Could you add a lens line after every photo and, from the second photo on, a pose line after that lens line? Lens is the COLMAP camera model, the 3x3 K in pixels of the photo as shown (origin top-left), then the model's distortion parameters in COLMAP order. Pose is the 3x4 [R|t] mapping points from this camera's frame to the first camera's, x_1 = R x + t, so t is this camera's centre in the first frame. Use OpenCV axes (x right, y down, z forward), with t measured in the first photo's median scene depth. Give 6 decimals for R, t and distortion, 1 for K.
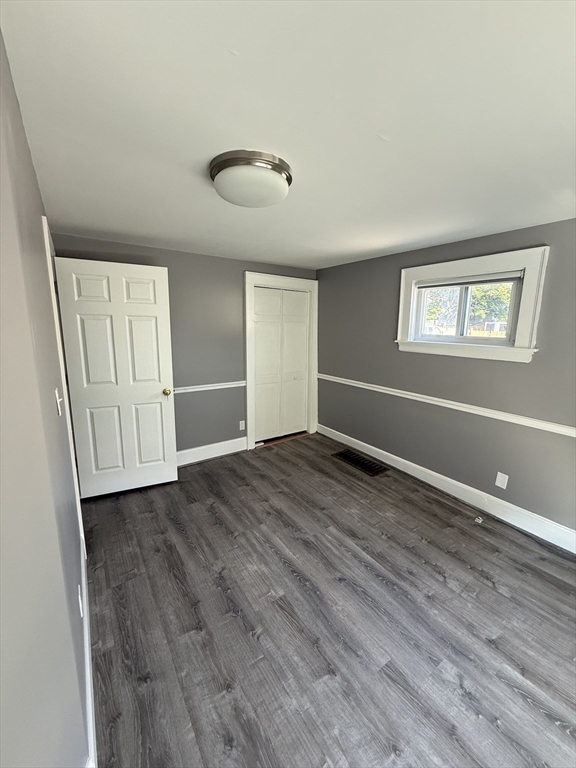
lens RADIAL K [[304.9, 0, 288.0], [0, 304.9, 384.0], [0, 0, 1]] dist [-0.001706, 0.000137]
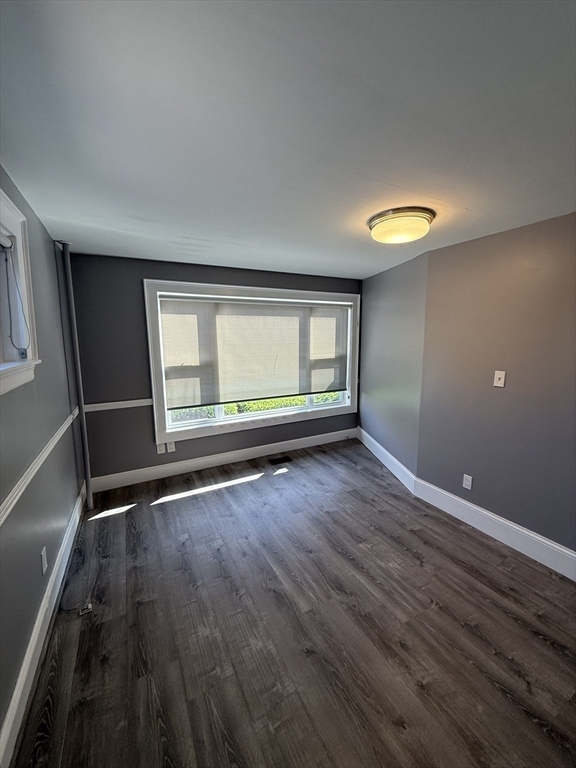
lens RADIAL K [[304.9, 0, 288.0], [0, 304.9, 384.0], [0, 0, 1]] dist [-0.001706, 0.000137]
pose [[-0.992899, -0.030504, 0.114987, 0.124319], [0.010790, 0.939493, 0.342399, -0.299686], [-0.118474, 0.341208, -0.932492, 1.612254]]
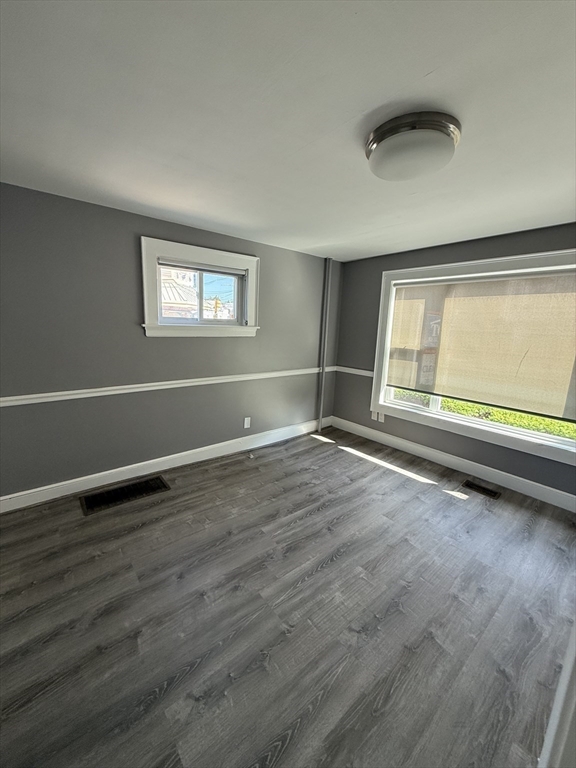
lens RADIAL K [[304.9, 0, 288.0], [0, 304.9, 384.0], [0, 0, 1]] dist [-0.001706, 0.000137]
pose [[-0.083815, -0.216283, 0.972726, -0.716269], [0.157125, 0.961081, 0.227232, -0.159435], [-0.984016, 0.171885, -0.046569, 0.964717]]
